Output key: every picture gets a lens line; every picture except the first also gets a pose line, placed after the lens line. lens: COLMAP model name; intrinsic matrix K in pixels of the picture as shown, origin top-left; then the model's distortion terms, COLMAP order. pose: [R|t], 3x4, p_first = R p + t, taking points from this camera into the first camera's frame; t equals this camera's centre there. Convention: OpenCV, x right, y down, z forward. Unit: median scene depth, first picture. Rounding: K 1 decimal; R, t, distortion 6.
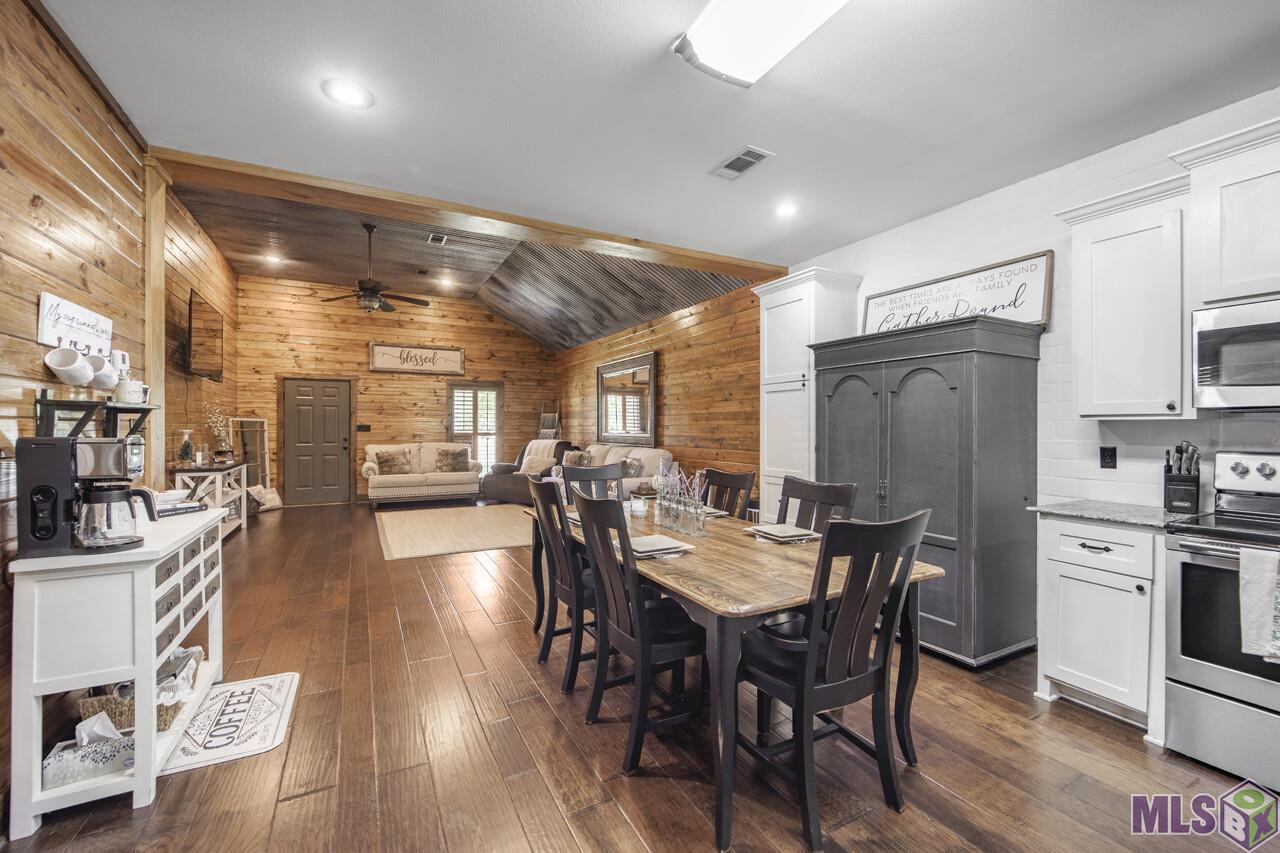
lens RADIAL K [[529.0, 0, 640.0], [0, 529.0, 426.5], [0, 0, 1]] dist [-0.000348, 0.000048]
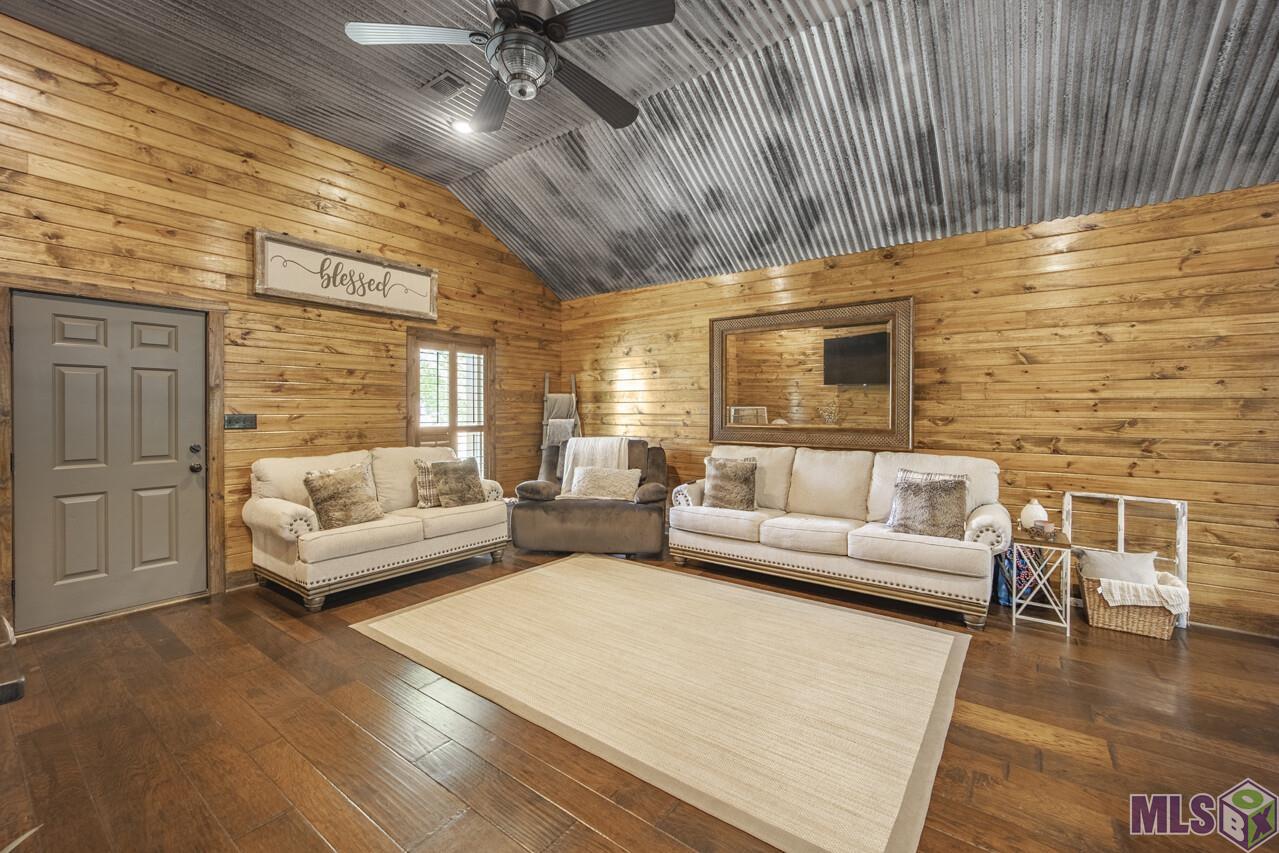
lens RADIAL K [[525.4, 0, 638.5], [0, 525.4, 412.9], [0, 0, 1]] dist [-0.007831, -0.000193]
pose [[0.902927, -0.002597, 0.429785, -0.414942], [-0.001308, 0.999960, 0.008791, -0.008808], [-0.429791, -0.008500, 0.902888, 0.464257]]
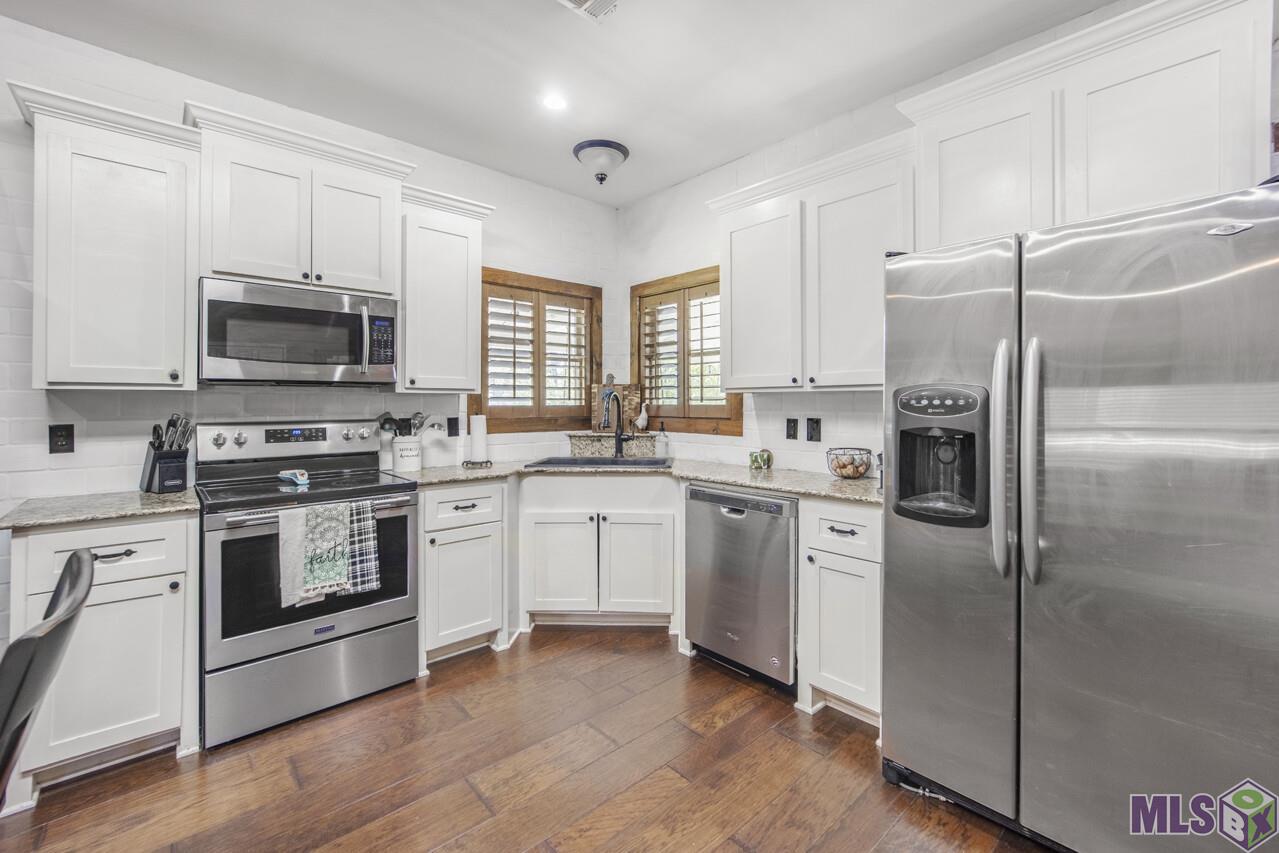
lens RADIAL K [[538.2, 0, 641.0], [0, 538.2, 402.3], [0, 0, 1]] dist [0.000622, 0.000152]
pose [[-0.246678, -0.000662, 0.969097, -0.022617], [-0.002121, 0.999998, 0.000143, 0.001443], [-0.969095, -0.002021, -0.246679, 0.120556]]
